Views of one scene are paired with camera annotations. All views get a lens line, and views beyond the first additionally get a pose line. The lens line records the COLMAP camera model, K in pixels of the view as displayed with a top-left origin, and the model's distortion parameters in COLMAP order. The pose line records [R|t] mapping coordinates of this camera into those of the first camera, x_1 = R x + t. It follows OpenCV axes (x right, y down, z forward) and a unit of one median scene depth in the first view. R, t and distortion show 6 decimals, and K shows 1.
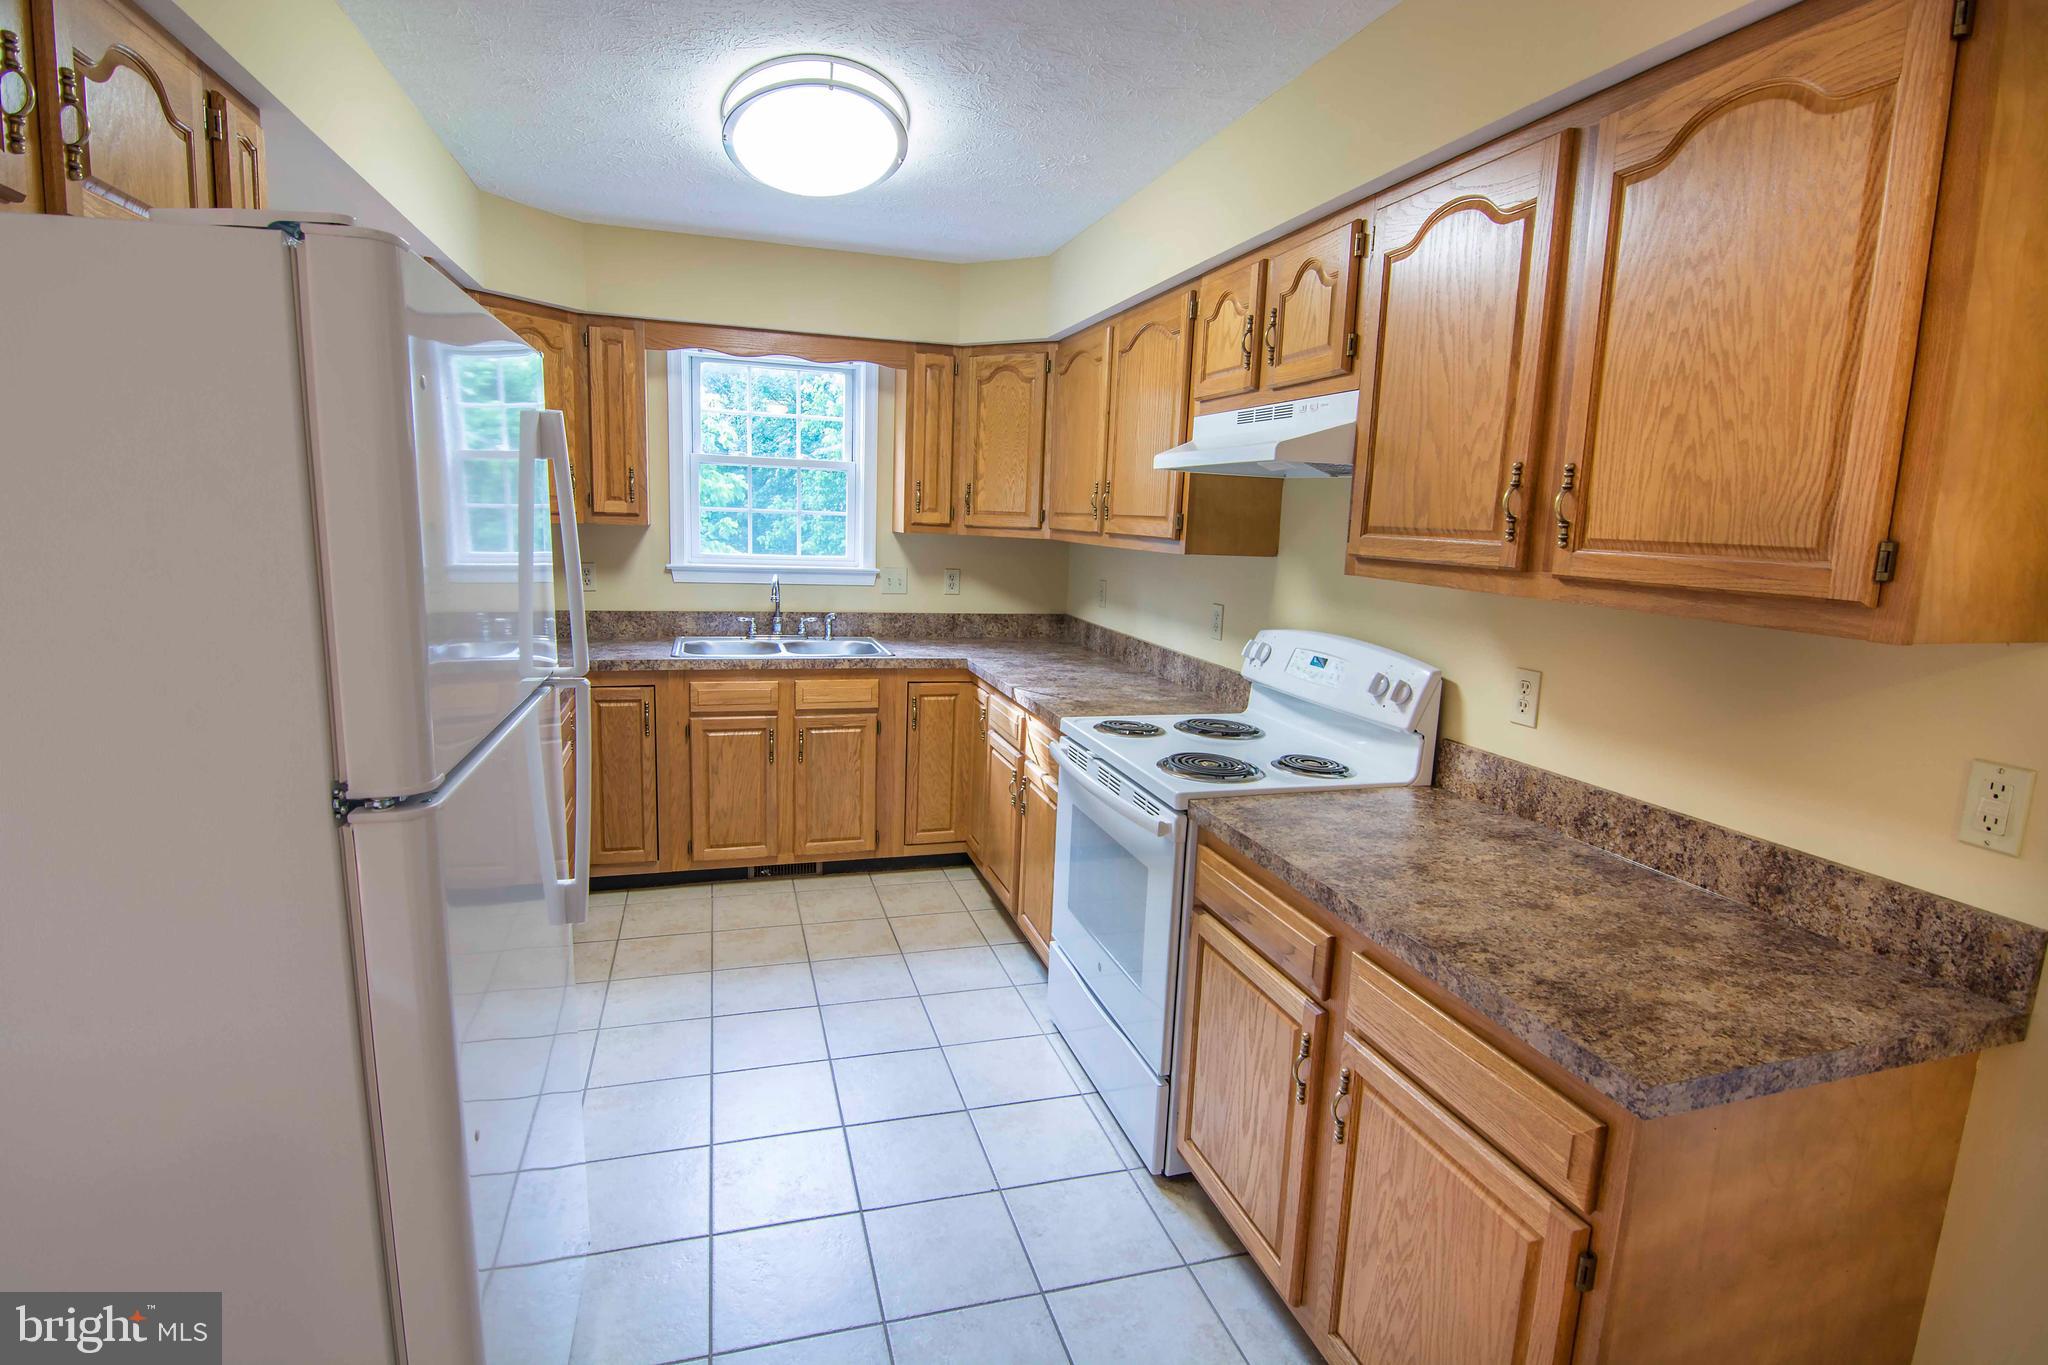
lens RADIAL K [[993.3, 0, 1022.5], [0, 993.3, 677.8], [0, 0, 1]] dist [-0.004045, -0.011243]
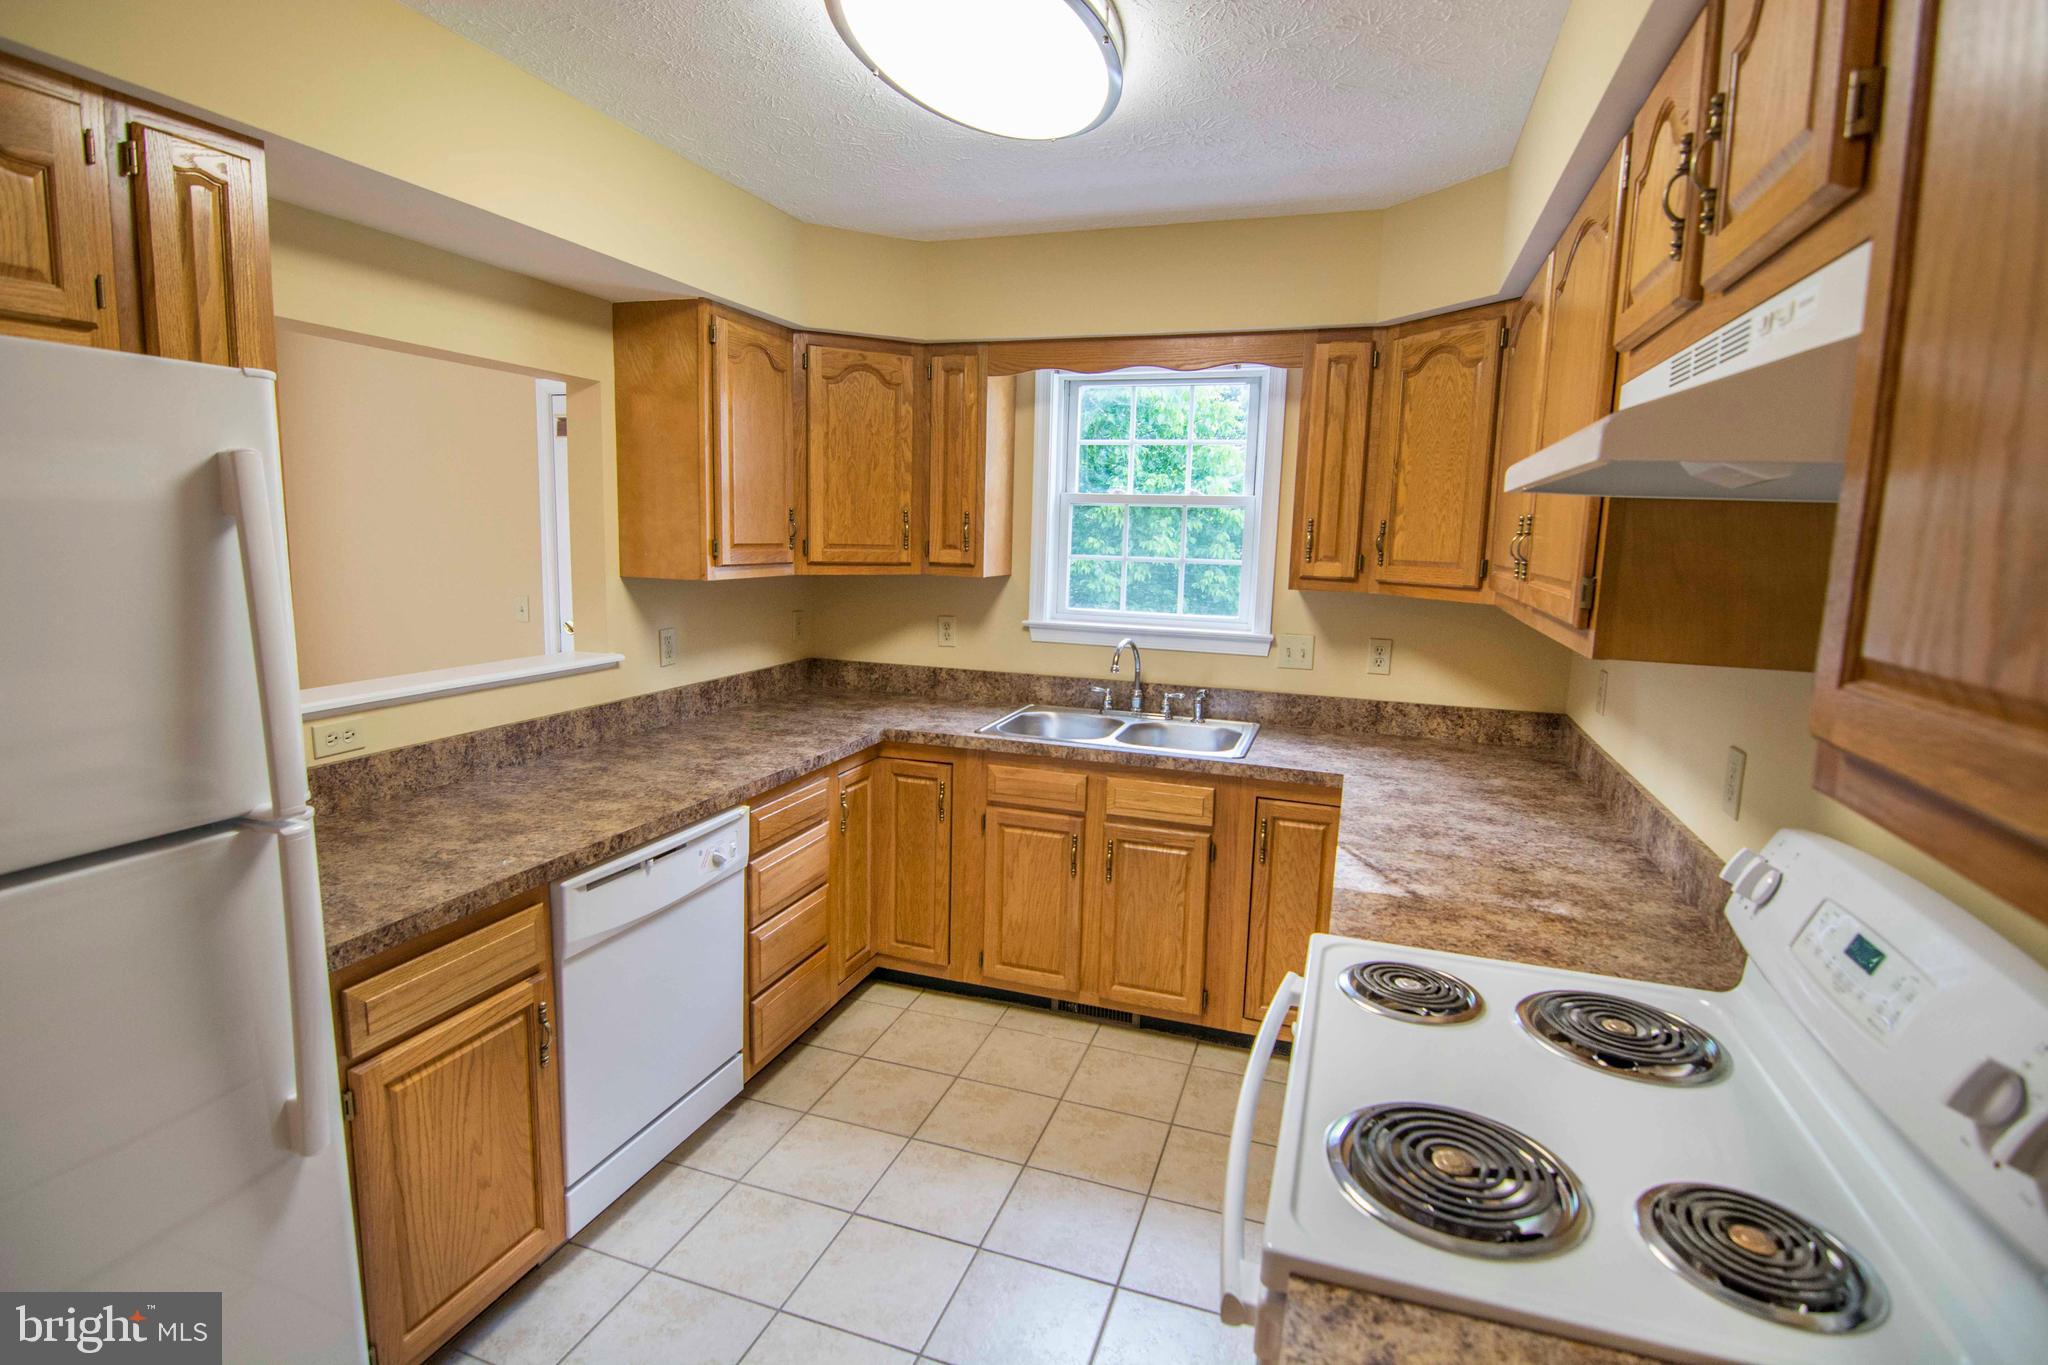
lens RADIAL K [[995.4, 0, 1021.7], [0, 995.4, 677.9], [0, 0, 1]] dist [-0.003417, -0.012600]
pose [[0.810049, 0.070259, -0.582137, 0.176415], [-0.090761, 0.995854, -0.006104, -0.067750], [0.579295, 0.057780, 0.813068, 0.335755]]
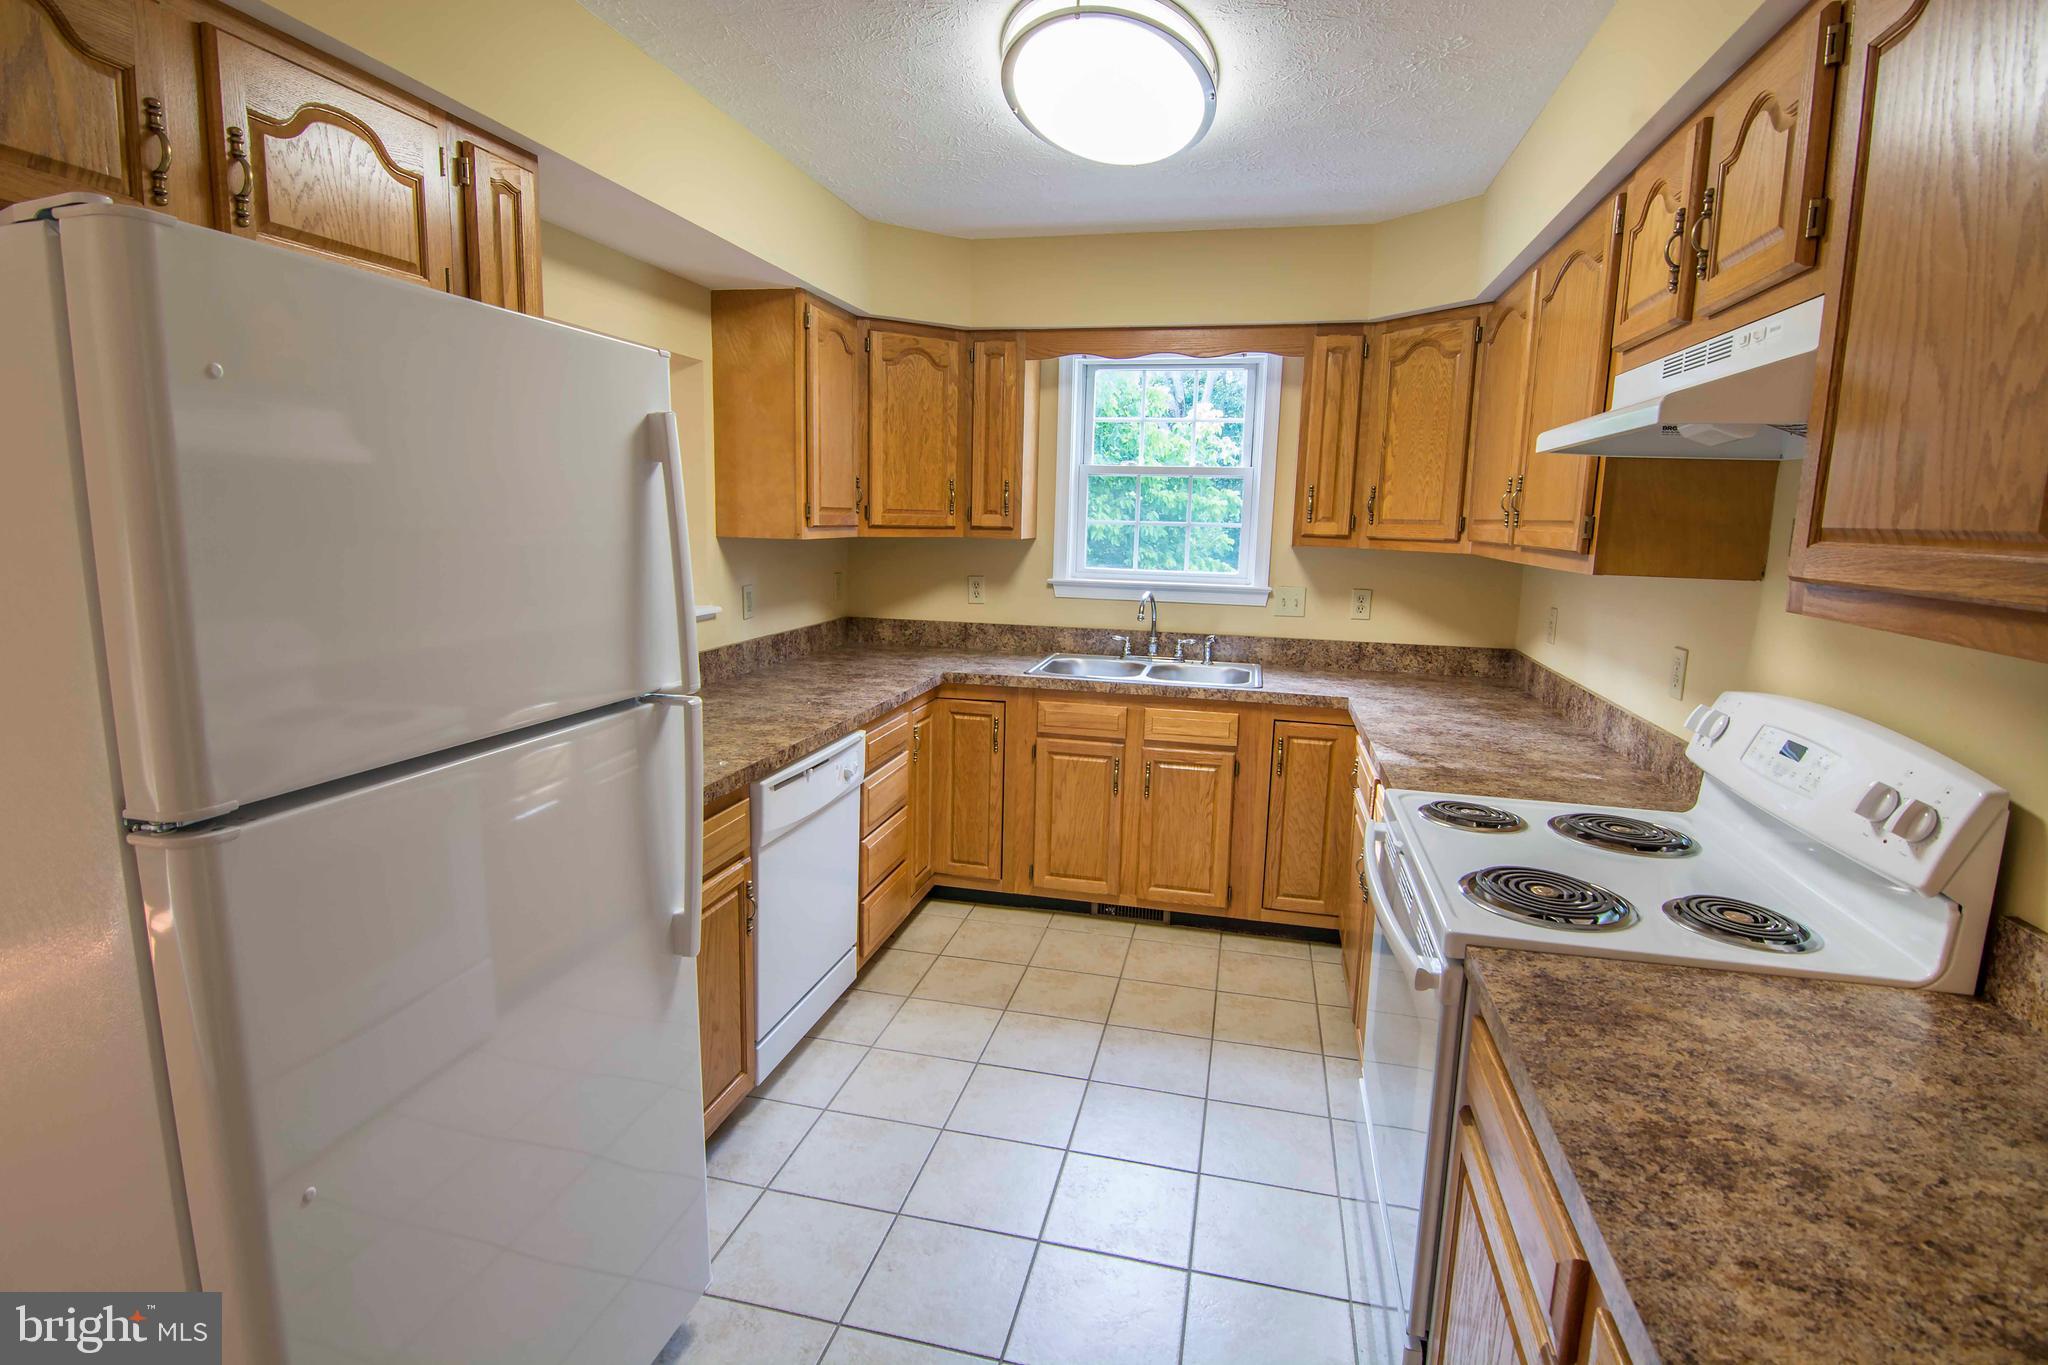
lens RADIAL K [[995.4, 0, 1021.7], [0, 995.4, 677.9], [0, 0, 1]] dist [-0.003417, -0.012600]
pose [[0.863686, 0.064429, -0.499895, 0.134711], [-0.072803, 0.997343, 0.002759, -0.019978], [0.498744, 0.034011, 0.866082, 0.159647]]
